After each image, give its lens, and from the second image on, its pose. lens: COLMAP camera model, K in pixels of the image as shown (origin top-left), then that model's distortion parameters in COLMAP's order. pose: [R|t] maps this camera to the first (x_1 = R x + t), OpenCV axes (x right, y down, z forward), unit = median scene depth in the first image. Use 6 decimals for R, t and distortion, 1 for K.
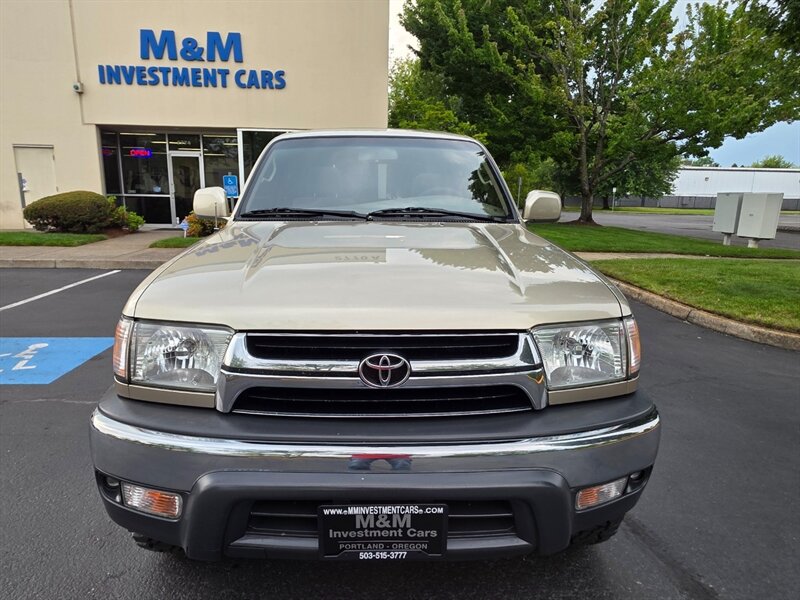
lens RADIAL K [[498.1, 0, 392.9], [0, 498.1, 301.1], [0, 0, 1]] dist [-0.002377, 0.001912]
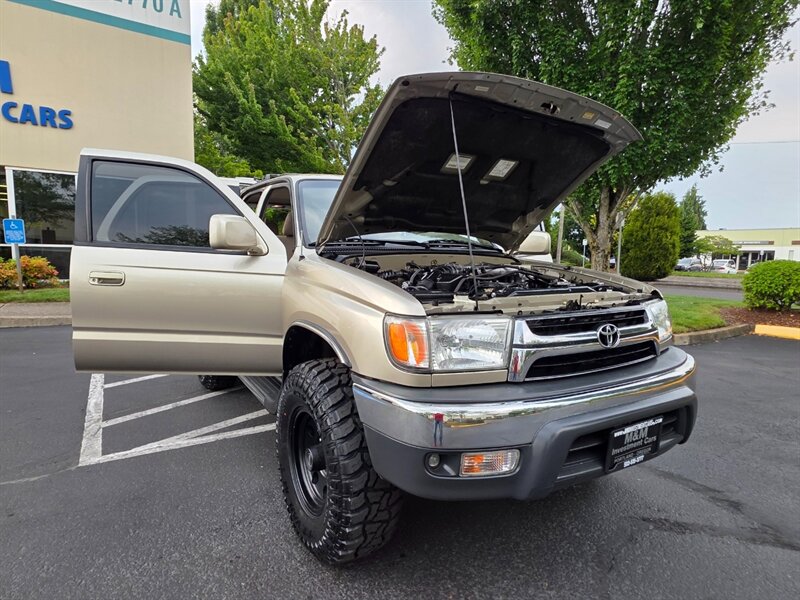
lens RADIAL K [[449.6, 0, 401.6], [0, 449.6, 304.3], [0, 0, 1]] dist [0.000097, 0.000400]
pose [[0.872932, -0.050673, 0.485203, -0.738272], [0.093444, 0.993543, -0.064353, 0.046604], [-0.478808, 0.101515, 0.872031, 0.081048]]
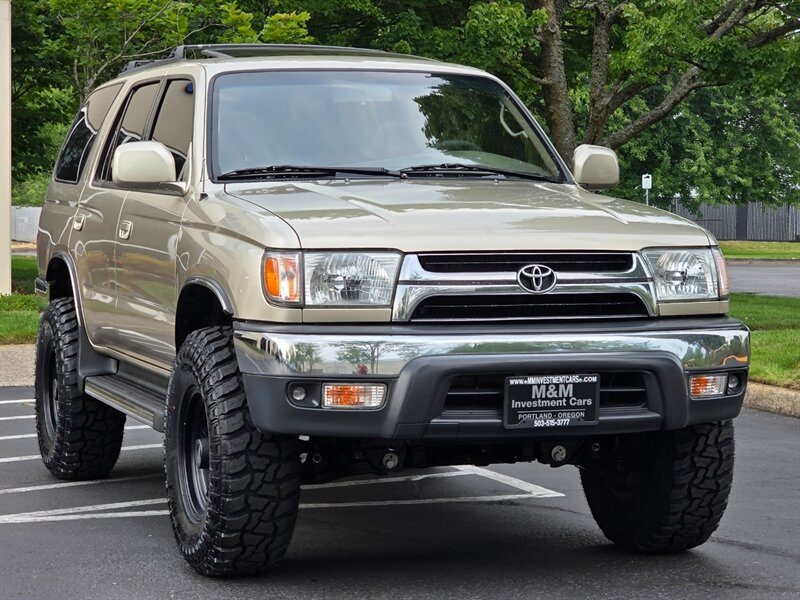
lens RADIAL K [[2046.6, 0, 400.0], [0, 2046.6, 300.0], [0, 0, 1]] dist [-1.041451, 20.897722]
pose [[0.958033, -0.022299, 0.285788, -1.088657], [0.068781, 0.985728, -0.153657, 0.577030], [-0.278283, 0.166865, 0.945894, -2.224192]]
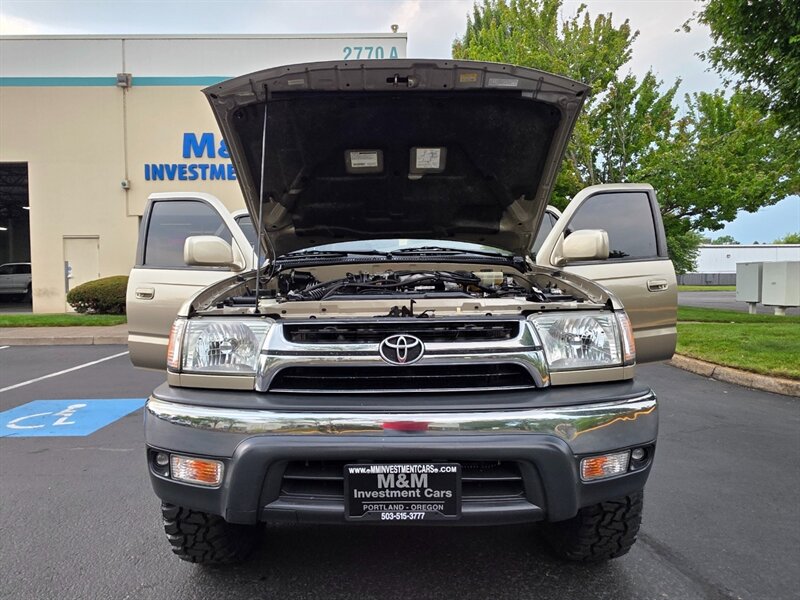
lens RADIAL K [[498.1, 0, 392.9], [0, 498.1, 301.1], [0, 0, 1]] dist [-0.002377, 0.001912]
pose [[0.998762, -0.022322, -0.044446, 0.010295], [0.014559, 0.985698, -0.167893, 0.138355], [0.047558, 0.167038, 0.984803, -0.093657]]
